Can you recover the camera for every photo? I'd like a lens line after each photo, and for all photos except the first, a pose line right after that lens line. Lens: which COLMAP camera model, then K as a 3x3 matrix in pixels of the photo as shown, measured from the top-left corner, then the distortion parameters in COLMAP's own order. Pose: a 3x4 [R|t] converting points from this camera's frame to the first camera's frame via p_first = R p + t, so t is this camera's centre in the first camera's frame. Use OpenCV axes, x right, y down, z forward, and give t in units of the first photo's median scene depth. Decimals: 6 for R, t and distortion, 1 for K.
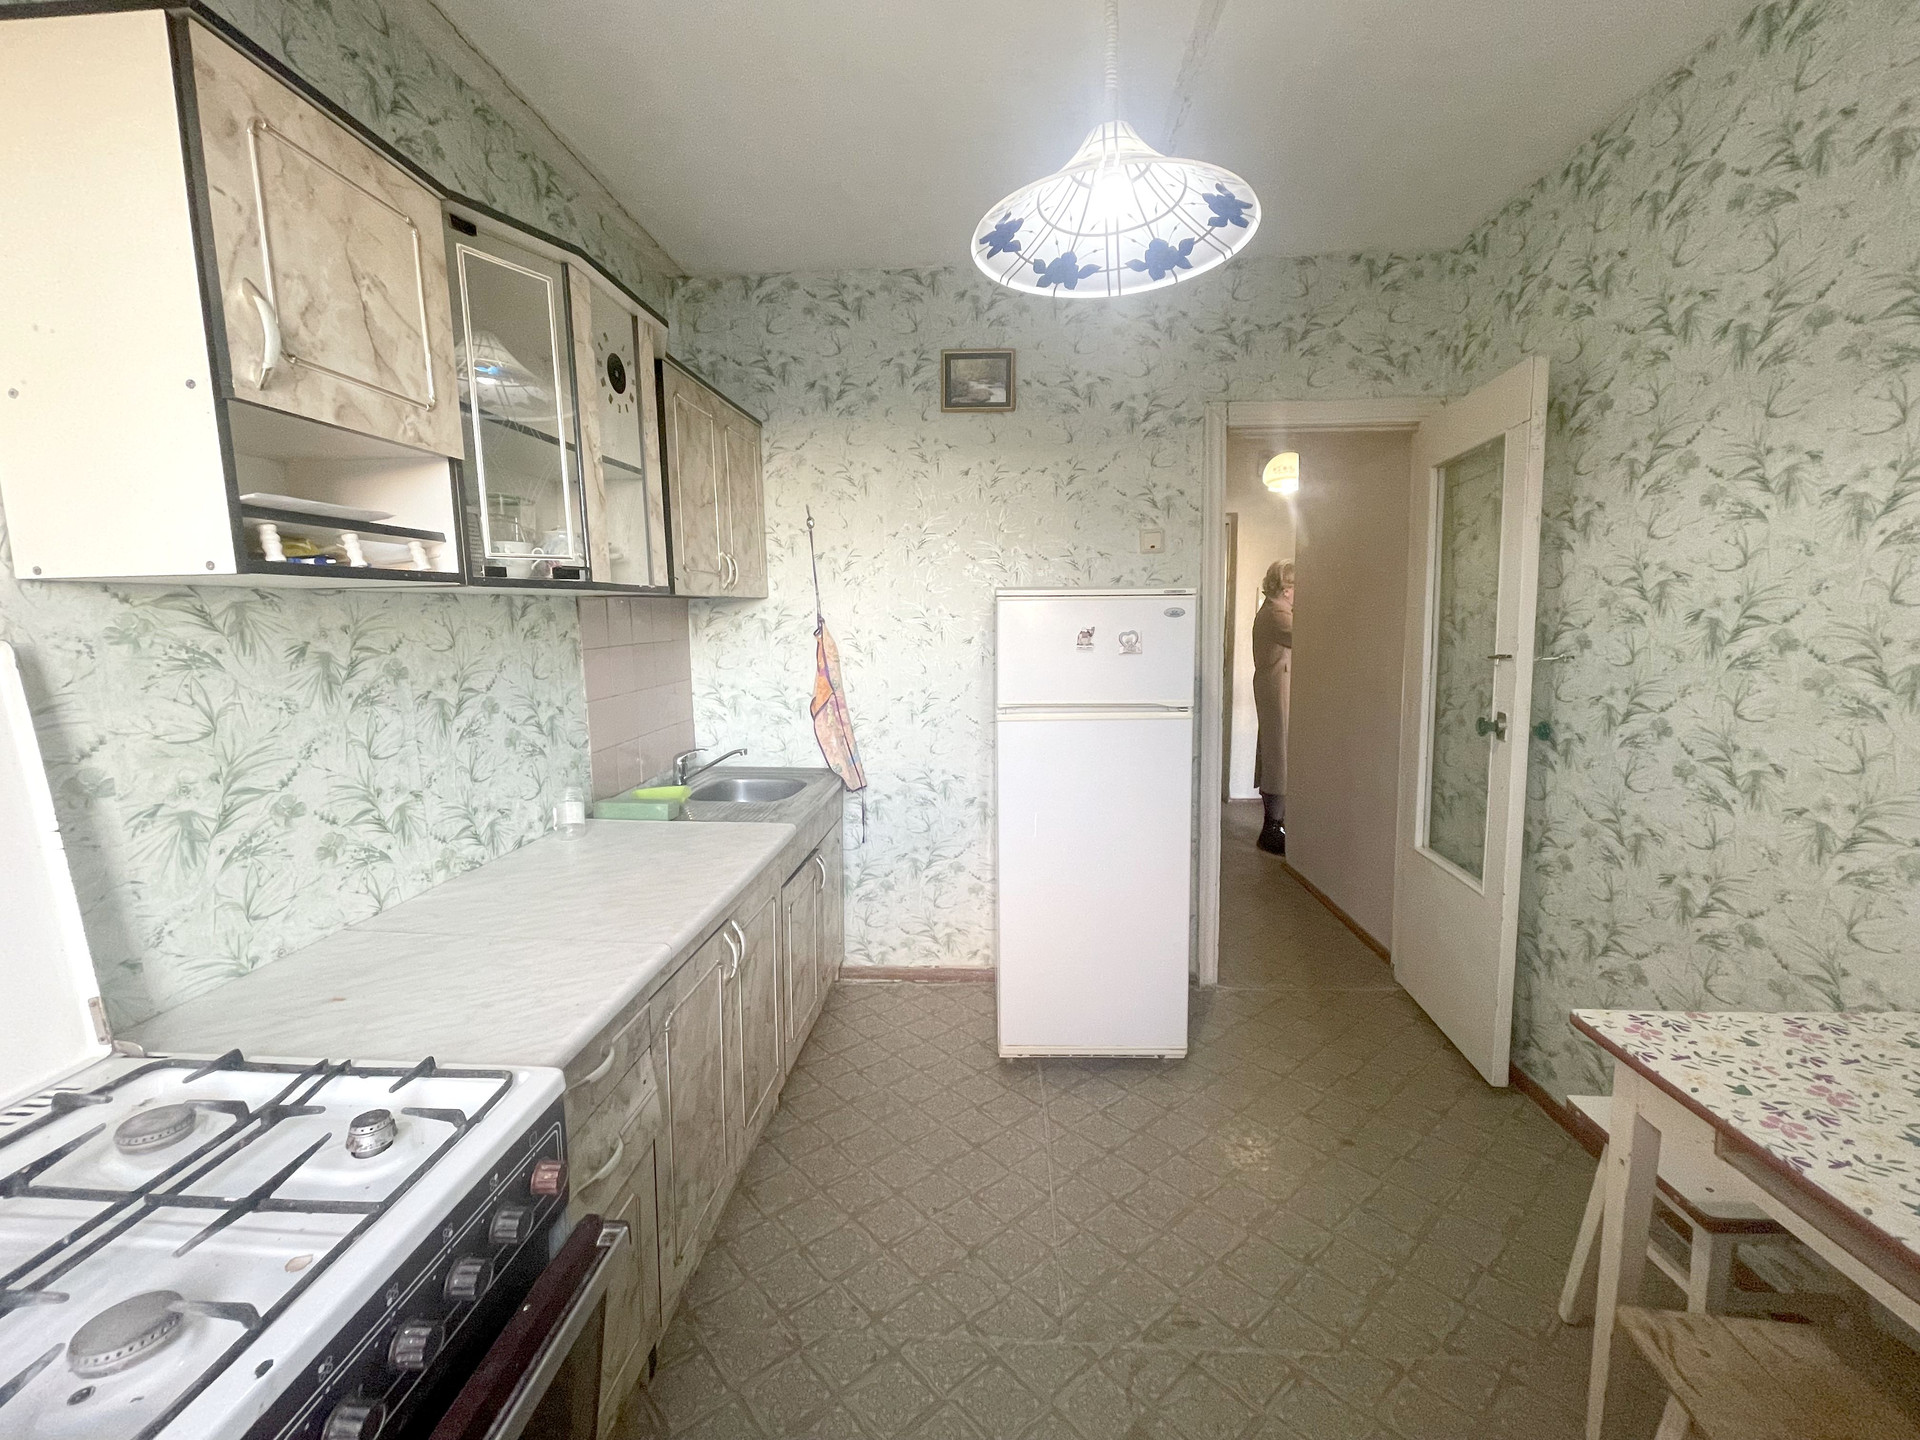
lens RADIAL K [[774.7, 0, 953.8], [0, 774.7, 709.3], [0, 0, 1]] dist [-0.006438, 0.000729]
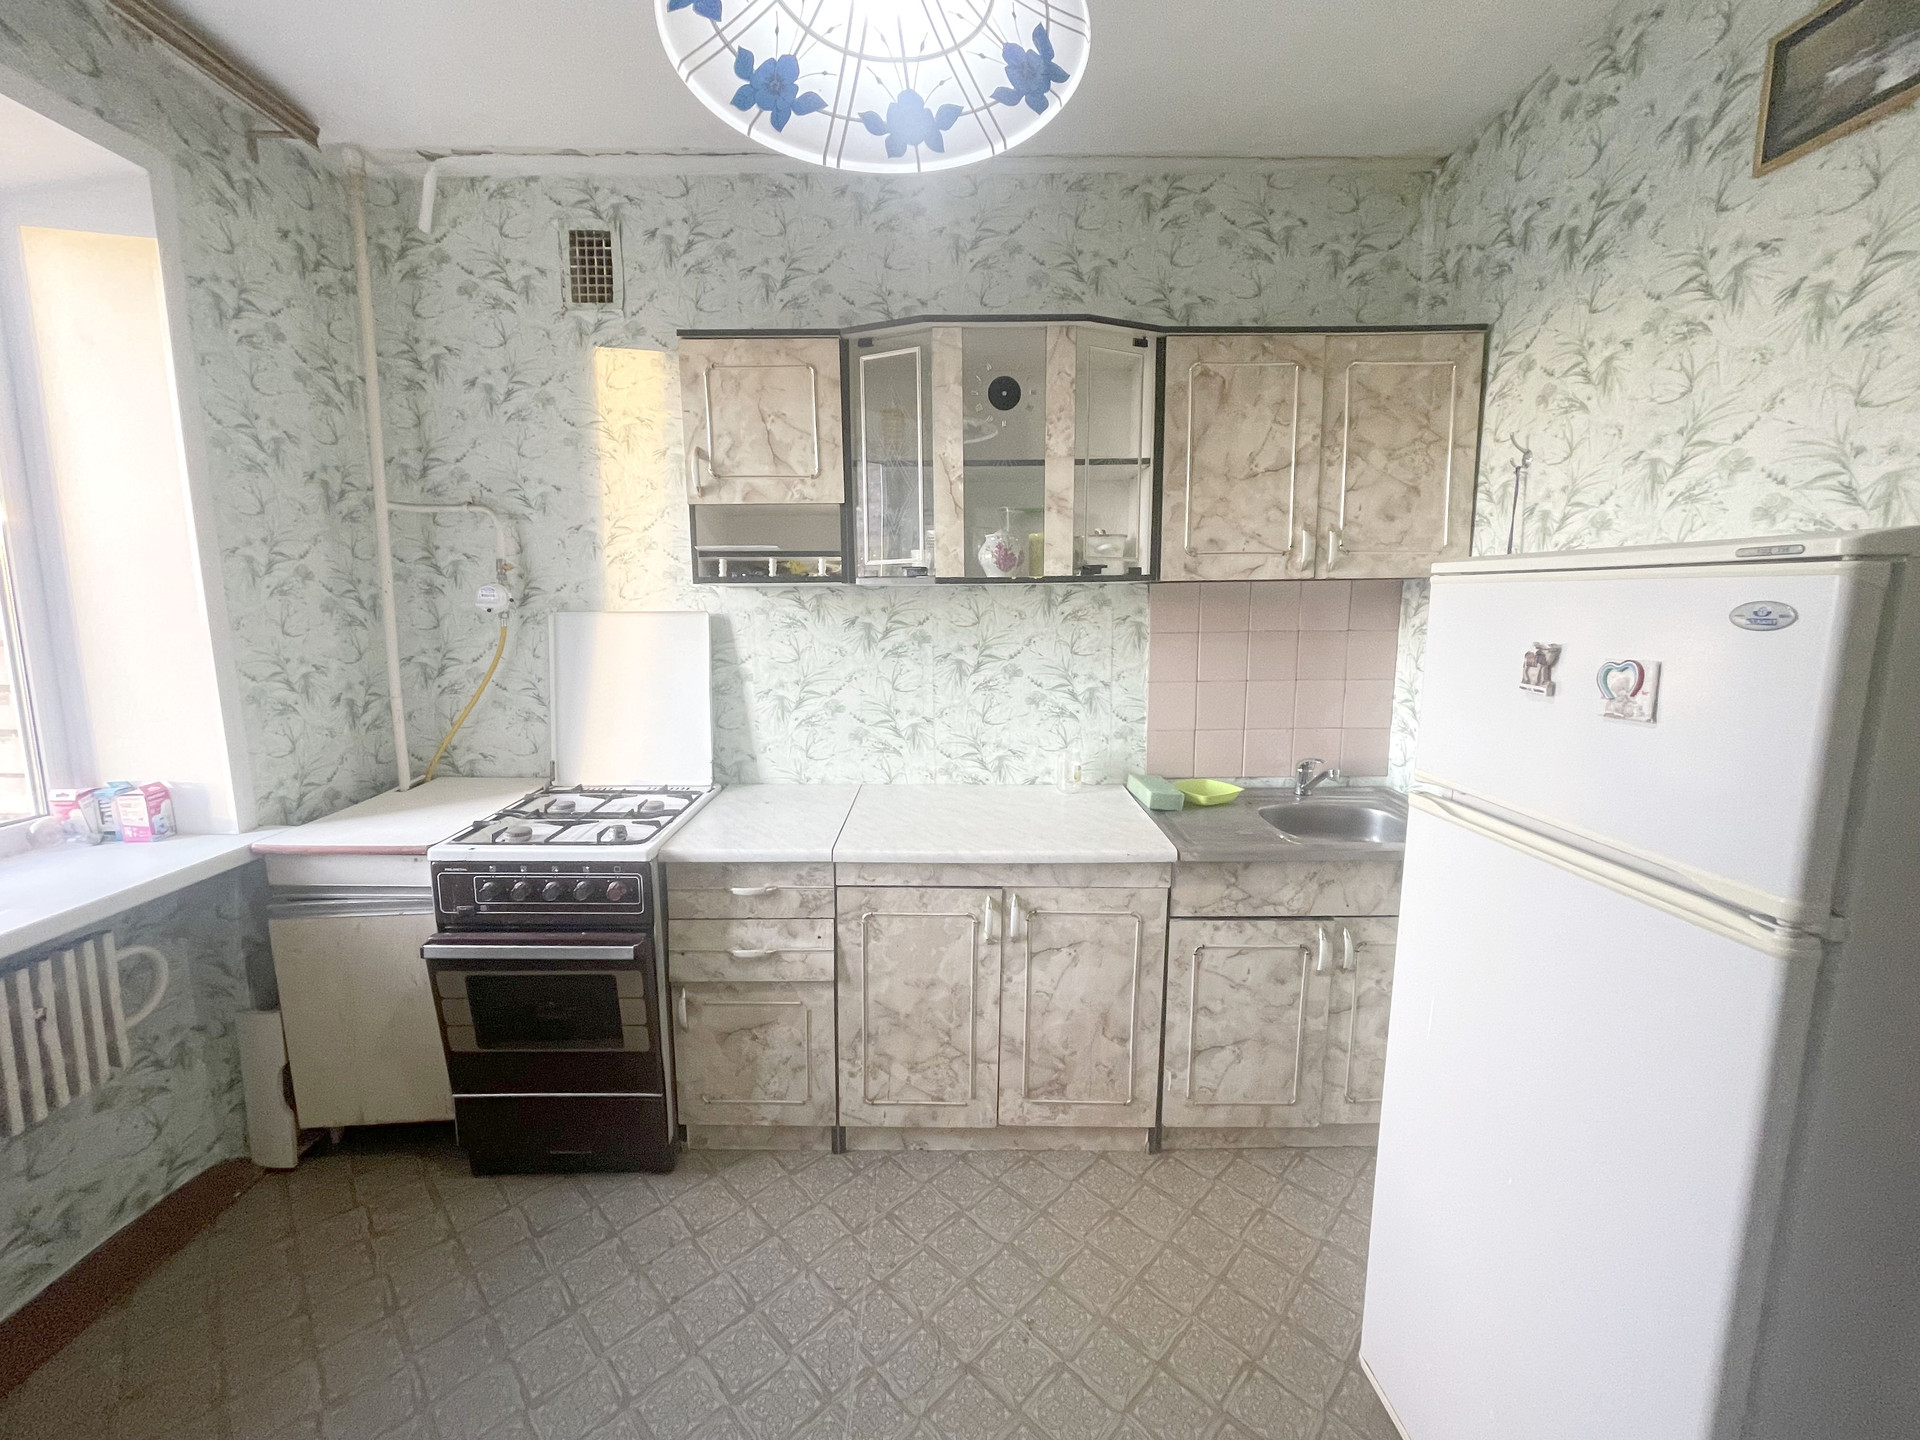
lens RADIAL K [[774.7, 0, 952.9], [0, 774.7, 716.0], [0, 0, 1]] dist [-0.006438, 0.000729]
pose [[0.096153, 0.158664, -0.982639, 0.815921], [-0.118865, 0.981979, 0.146927, -0.128799], [0.988244, 0.102674, 0.113280, 0.893719]]
